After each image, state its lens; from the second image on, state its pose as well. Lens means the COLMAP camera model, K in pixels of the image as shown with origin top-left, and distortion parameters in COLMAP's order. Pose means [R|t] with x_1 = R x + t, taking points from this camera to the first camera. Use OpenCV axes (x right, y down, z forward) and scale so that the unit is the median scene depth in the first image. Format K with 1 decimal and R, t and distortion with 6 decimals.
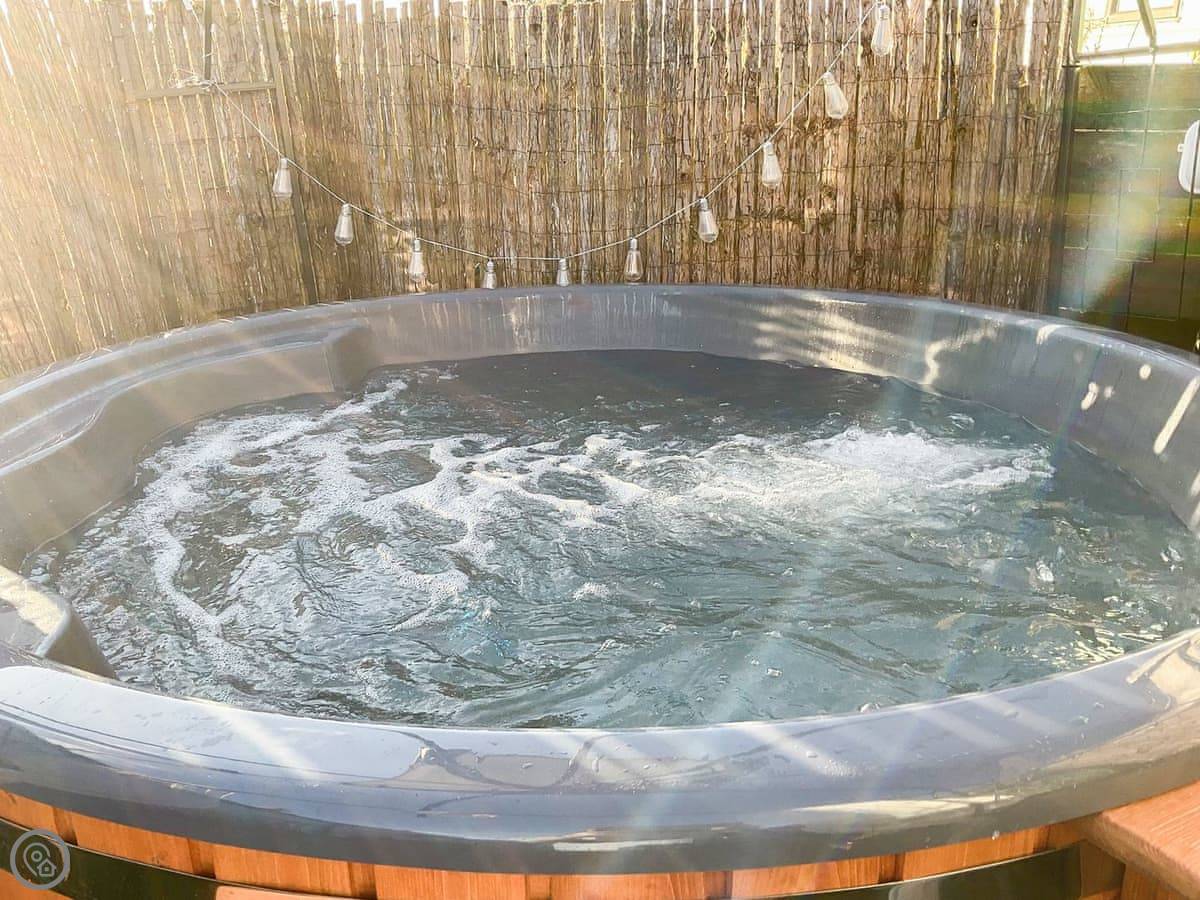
lens RADIAL K [[990.0, 0, 600.0], [0, 990.0, 450.0], [0, 0, 1]] dist [0.112850, -0.218031]
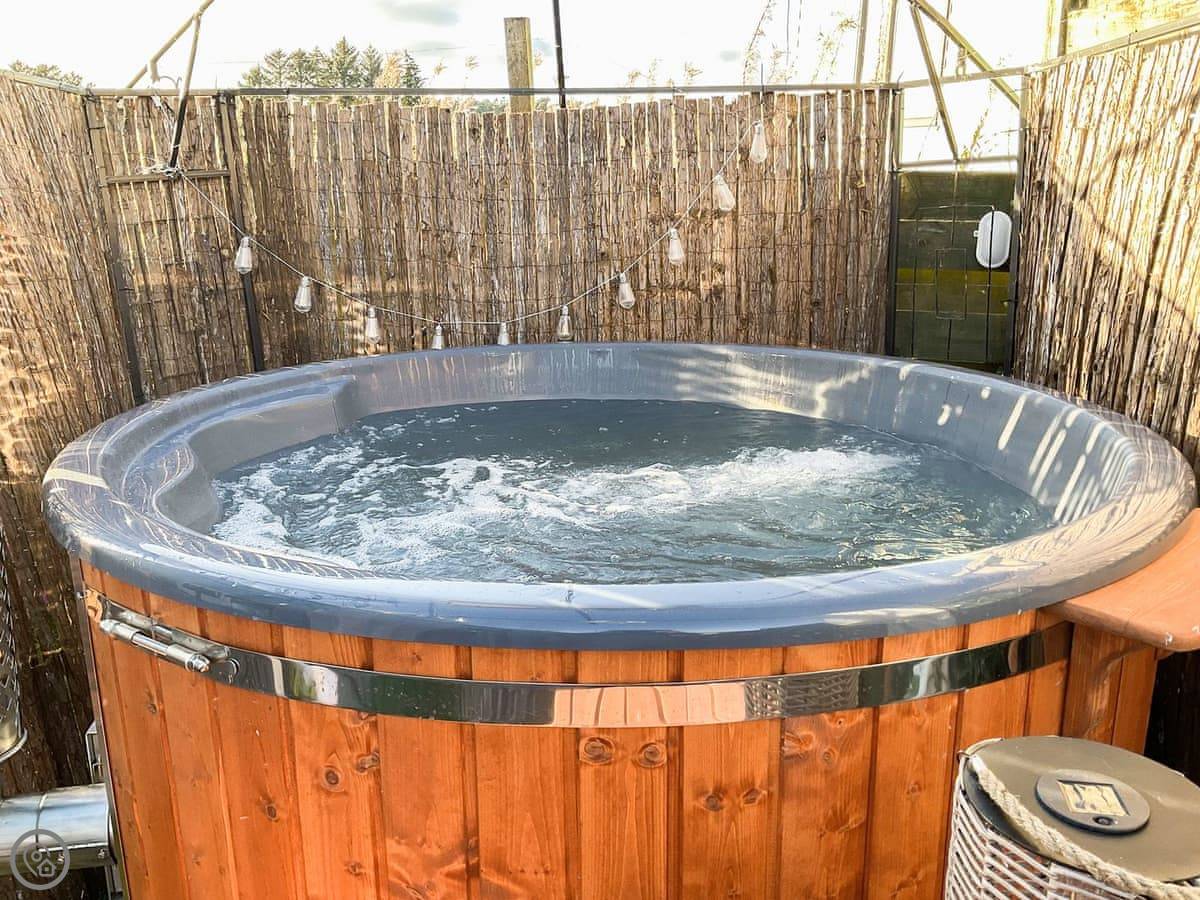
lens RADIAL K [[991.1, 0, 600.0], [0, 991.1, 450.0], [0, 0, 1]] dist [0.155570, -0.323559]
pose [[0.978932, -0.037167, 0.200777, -0.172563], [0.051397, 0.996487, -0.066129, 0.042283], [-0.197614, 0.075055, 0.977402, -0.167810]]
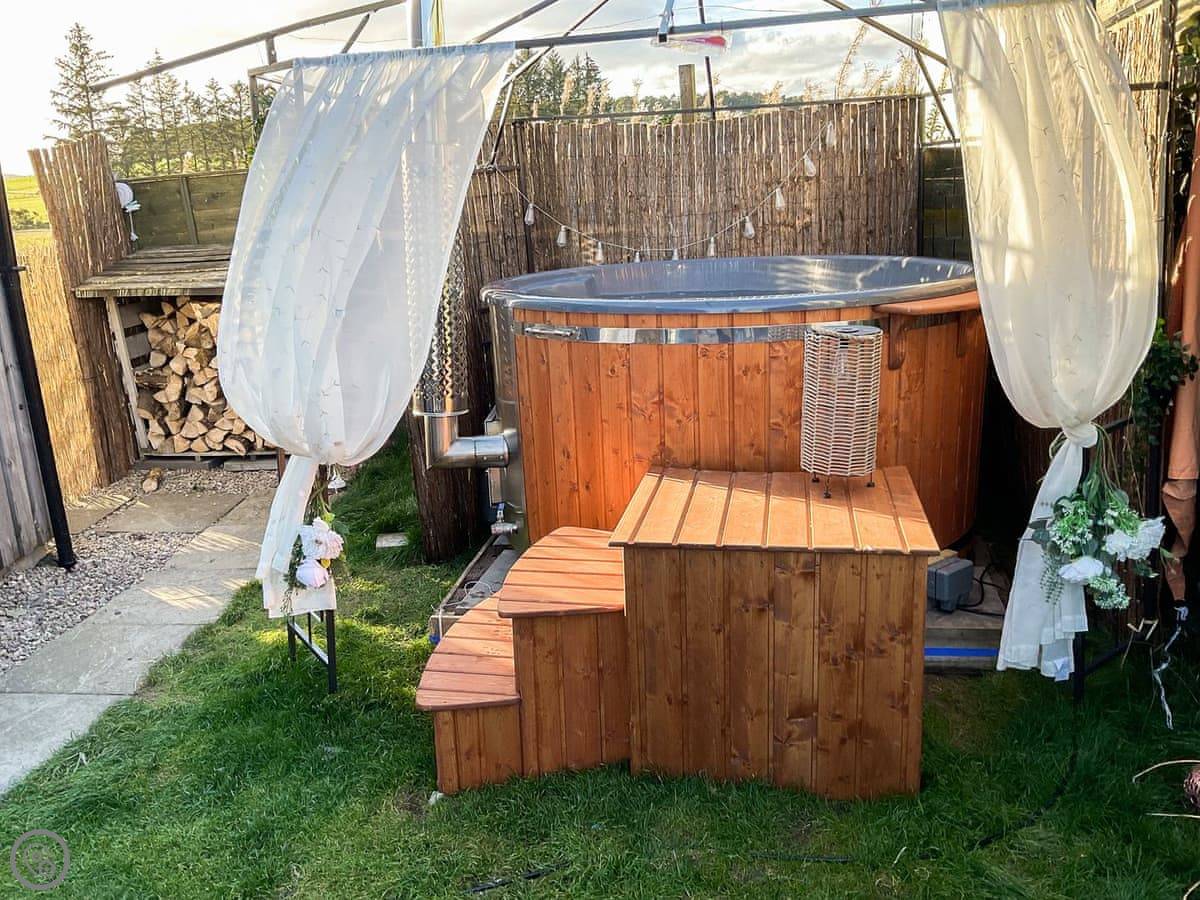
lens RADIAL K [[991.1, 0, 600.0], [0, 991.1, 450.0], [0, 0, 1]] dist [0.155570, -0.323559]
pose [[0.999208, -0.027738, 0.028529, -0.263309], [0.029662, 0.997149, -0.069388, 0.351264], [-0.026523, 0.070180, 0.997182, -0.983445]]
